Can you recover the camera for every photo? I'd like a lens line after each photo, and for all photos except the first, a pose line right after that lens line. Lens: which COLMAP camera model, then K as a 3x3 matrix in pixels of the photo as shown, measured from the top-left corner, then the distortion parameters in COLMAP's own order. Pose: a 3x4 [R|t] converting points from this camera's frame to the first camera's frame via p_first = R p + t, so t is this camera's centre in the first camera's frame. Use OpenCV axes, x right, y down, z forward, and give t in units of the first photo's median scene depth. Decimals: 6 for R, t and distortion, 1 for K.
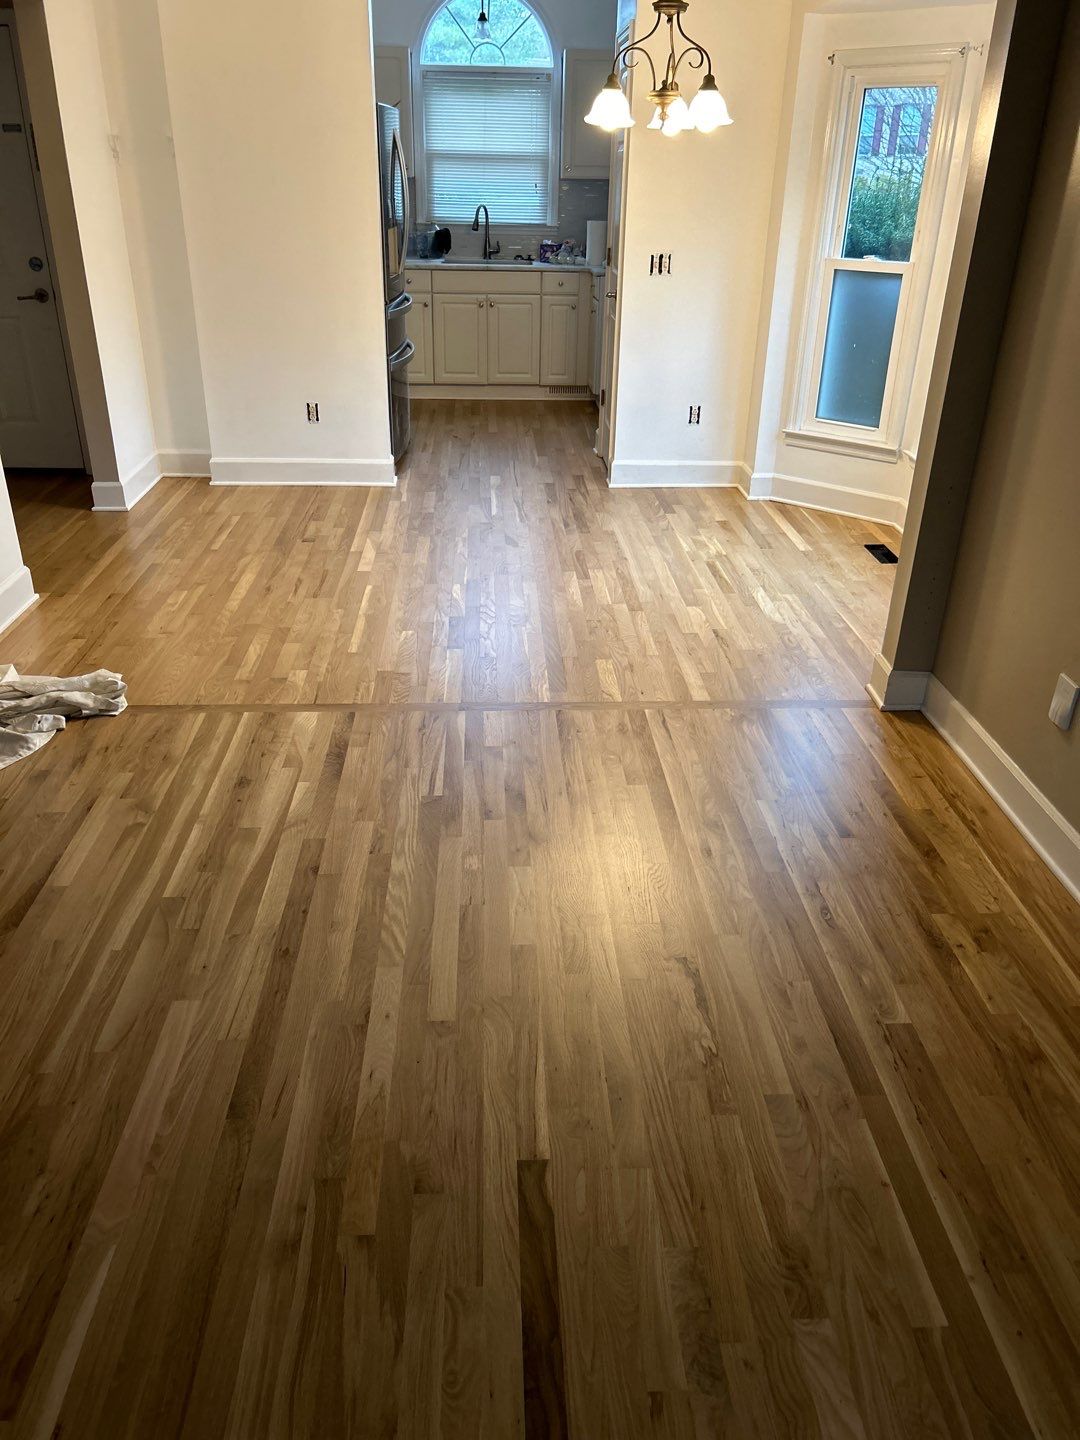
lens RADIAL K [[1067.0, 0, 522.7], [0, 1067.0, 721.8], [0, 0, 1]] dist [0.159681, -0.457082]
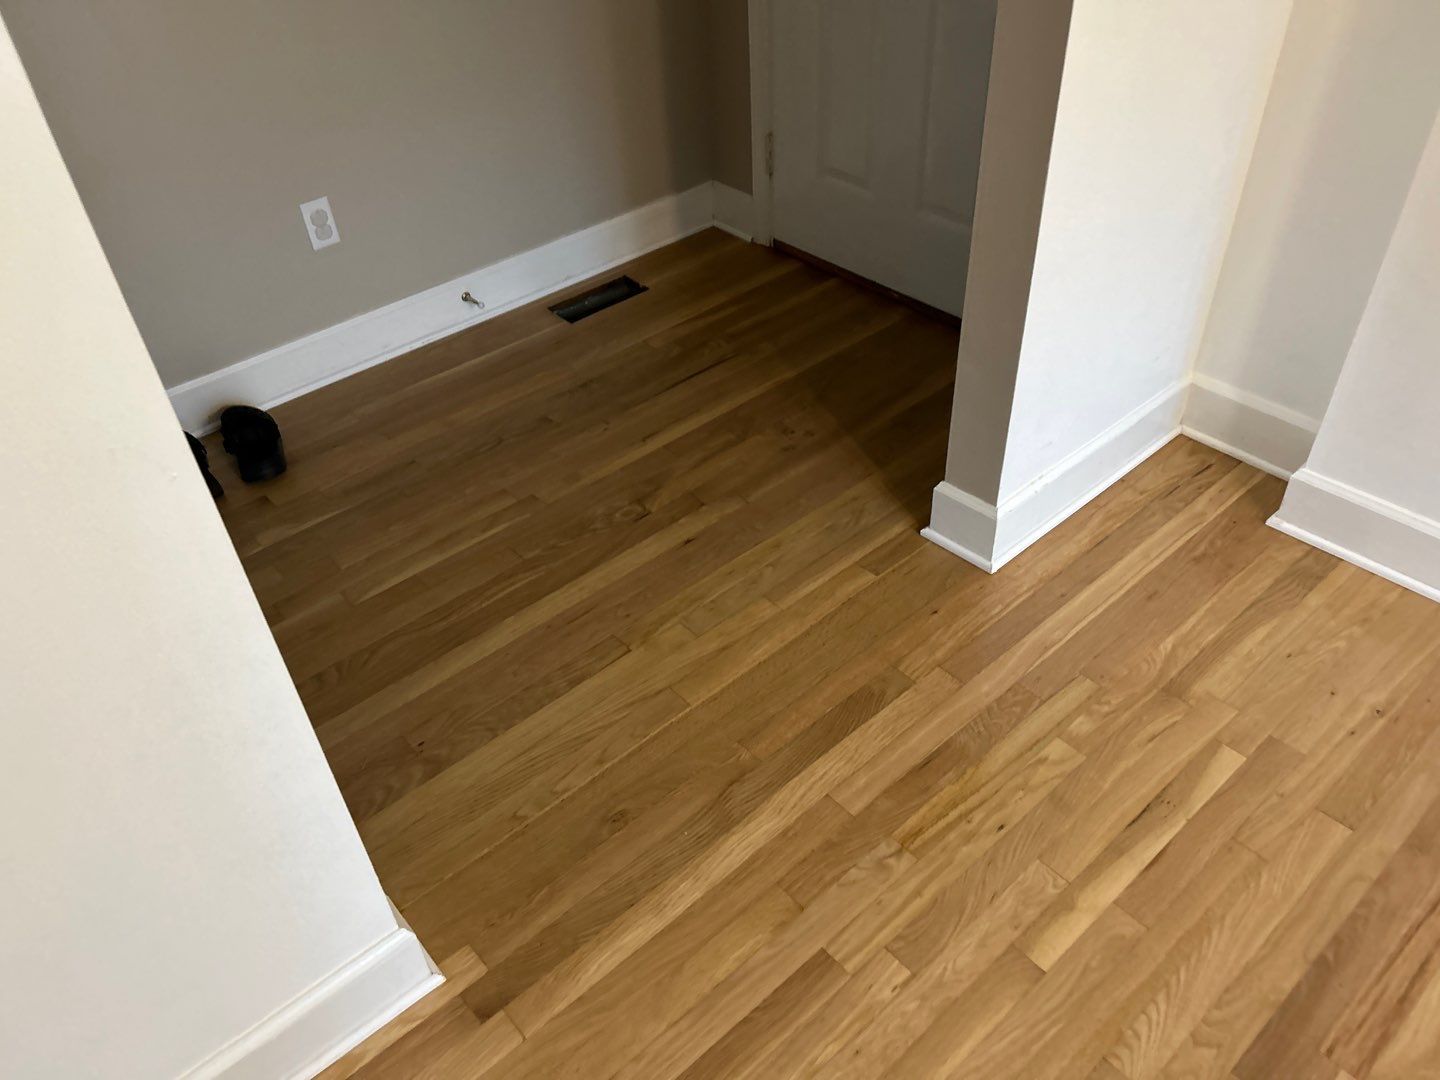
lens RADIAL K [[1093.6, 0, 720.0], [0, 1093.6, 540.0], [0, 0, 1]] dist [0.050814, -0.066446]
pose [[0.632608, 0.461032, -0.622300, -0.184334], [-0.303328, 0.886814, 0.348645, -0.318317], [0.712600, -0.031795, 0.700849, 0.651657]]
